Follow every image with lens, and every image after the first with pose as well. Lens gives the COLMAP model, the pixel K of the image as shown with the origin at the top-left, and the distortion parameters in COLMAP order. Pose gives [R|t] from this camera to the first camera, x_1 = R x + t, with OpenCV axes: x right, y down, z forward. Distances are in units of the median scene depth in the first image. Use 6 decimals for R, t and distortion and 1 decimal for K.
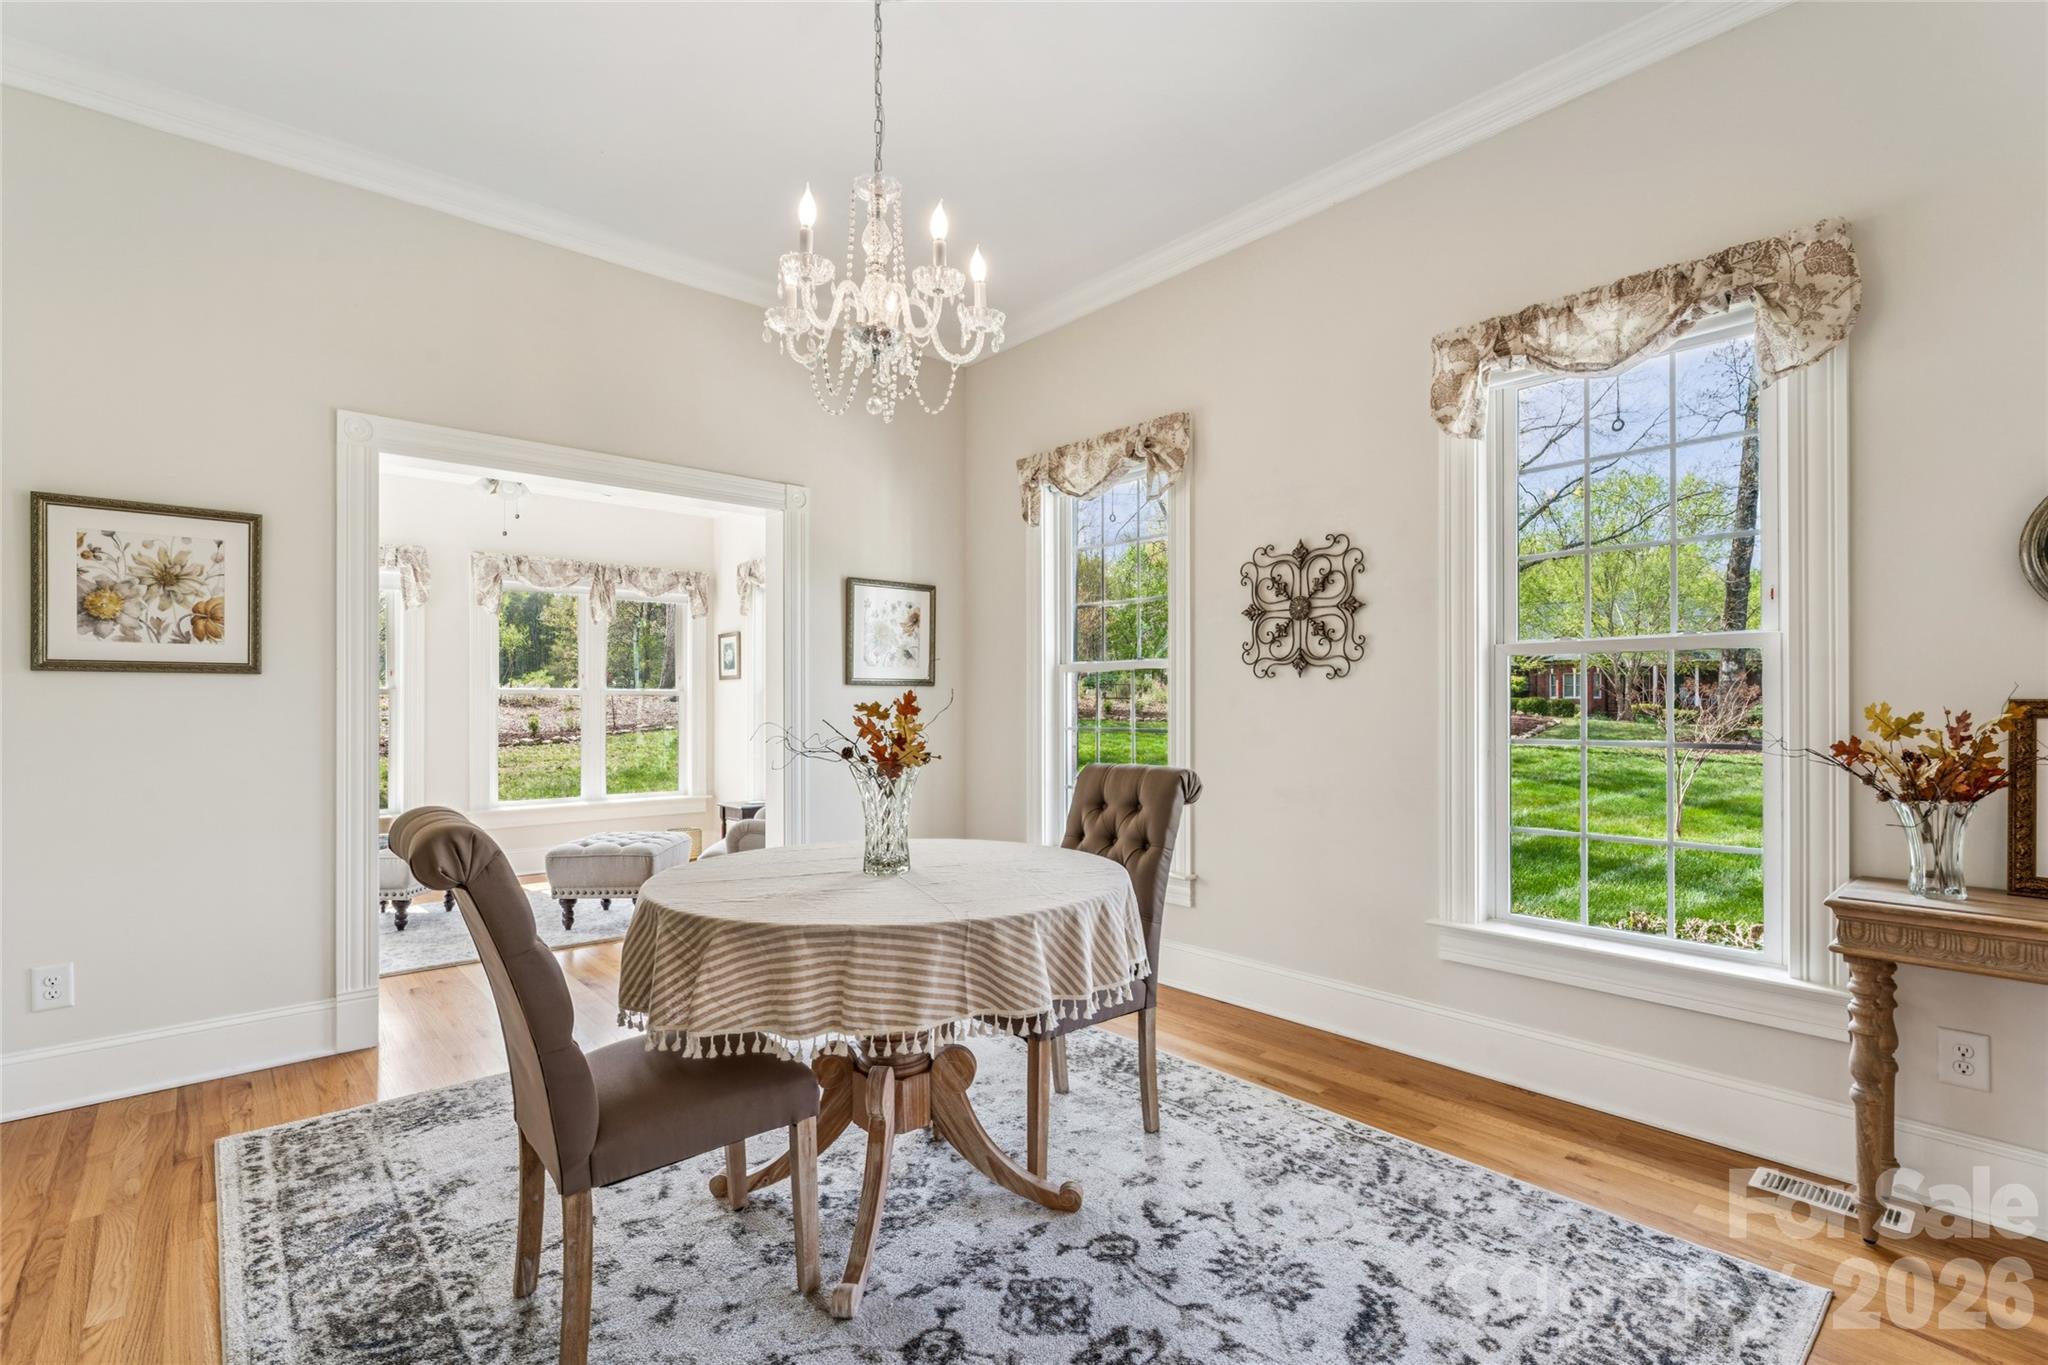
lens RADIAL K [[935.6, 0, 1023.5], [0, 935.6, 695.7], [0, 0, 1]] dist [0.000313, -0.000352]
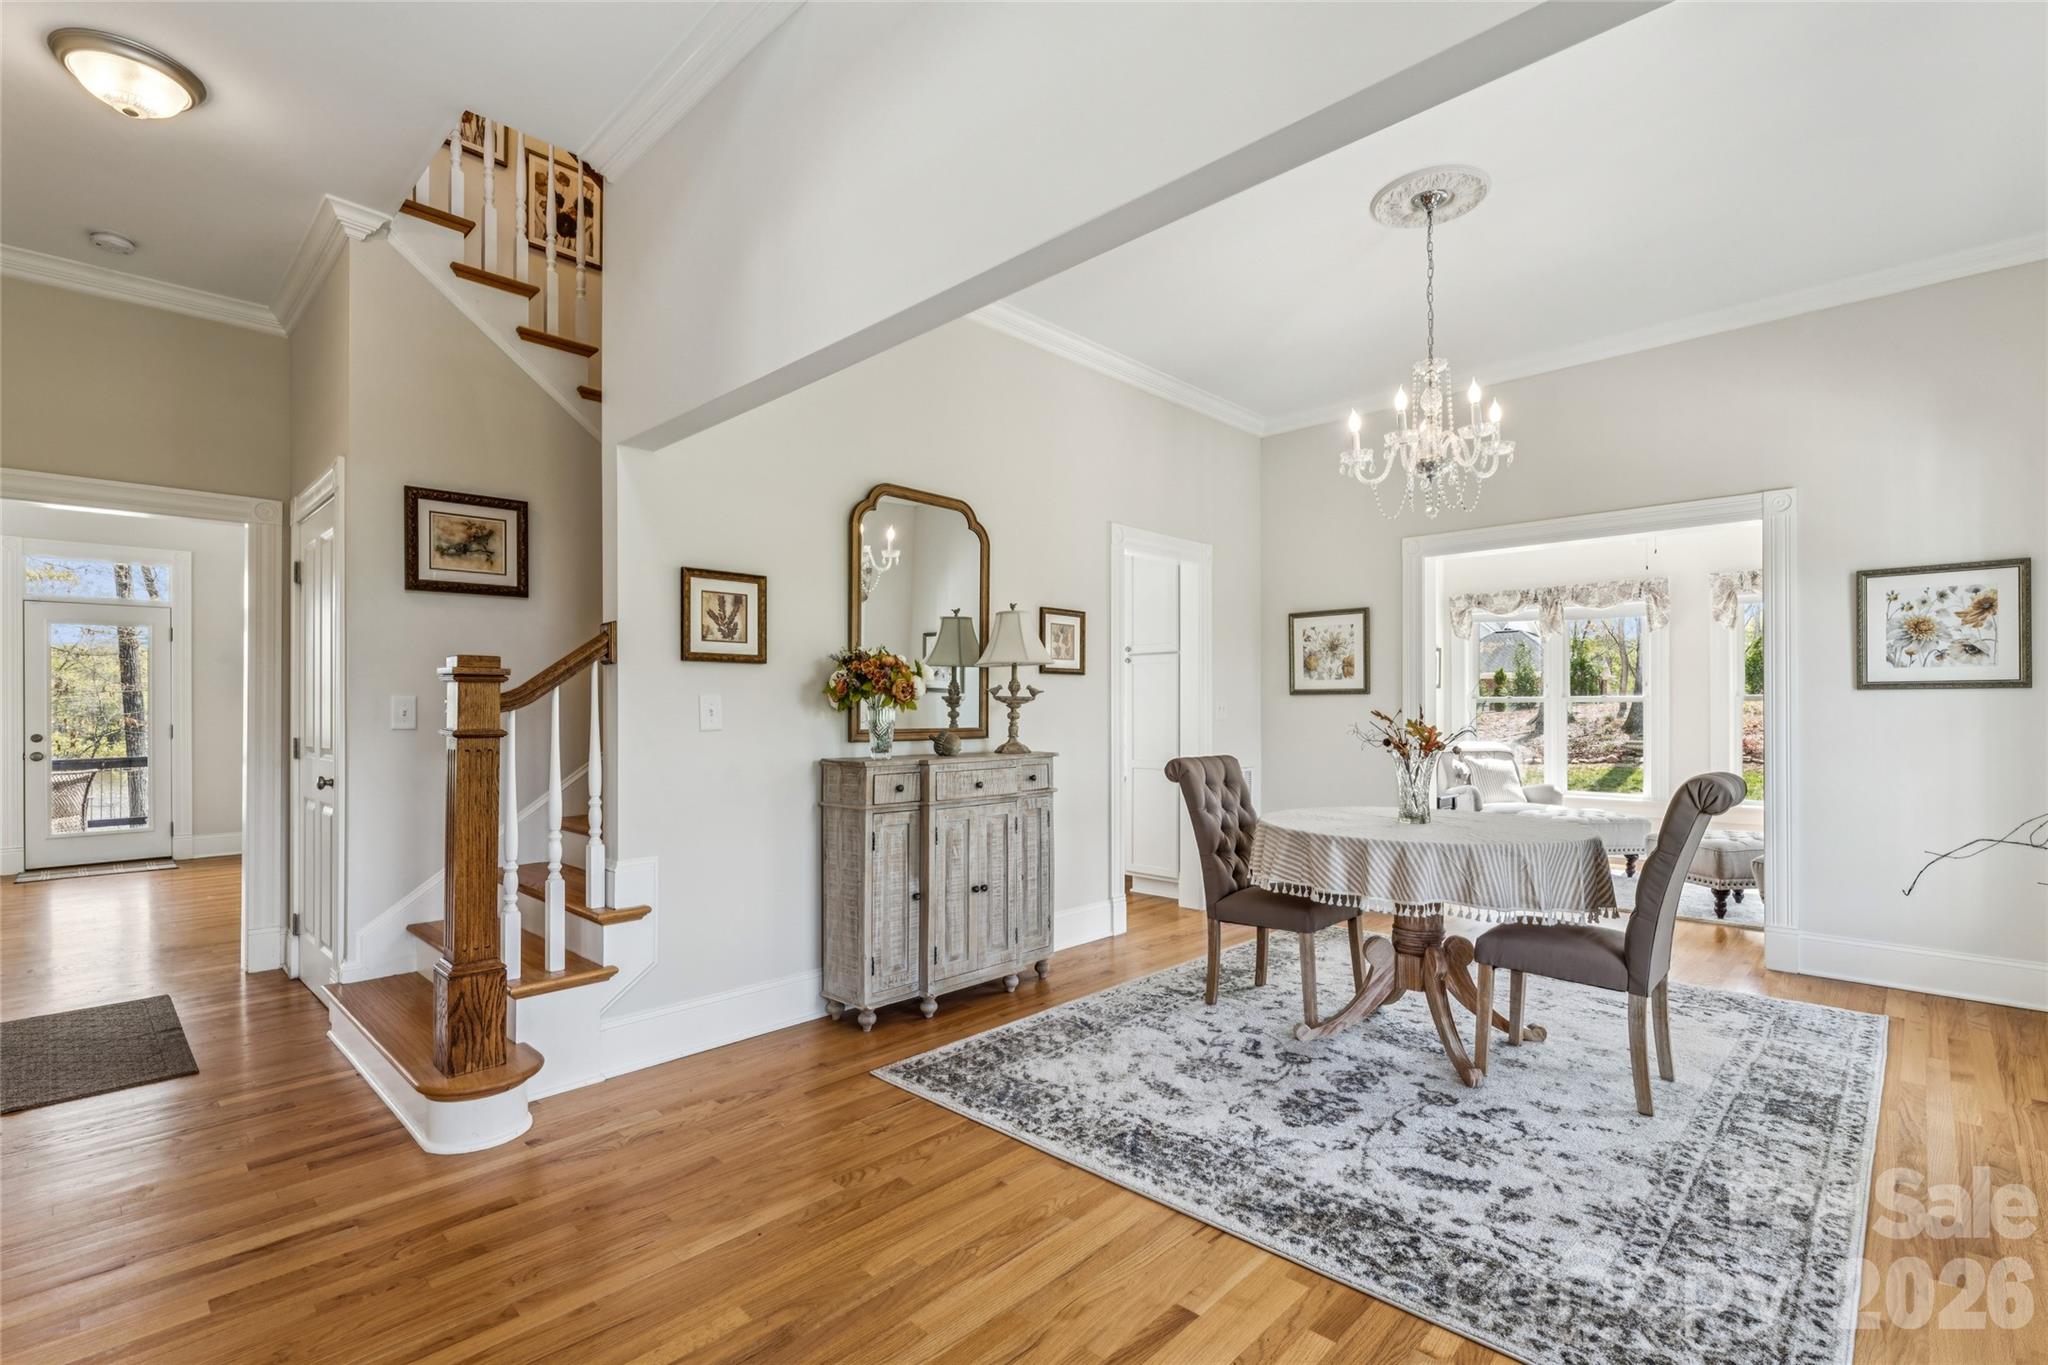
lens RADIAL K [[935.6, 0, 1023.5], [0, 935.6, 695.7], [0, 0, 1]] dist [0.000313, -0.000352]
pose [[0.078528, -0.013050, -0.996826, 0.983742], [0.009745, 0.999877, -0.012323, -0.003964], [0.996864, -0.008746, 0.078646, 0.183200]]
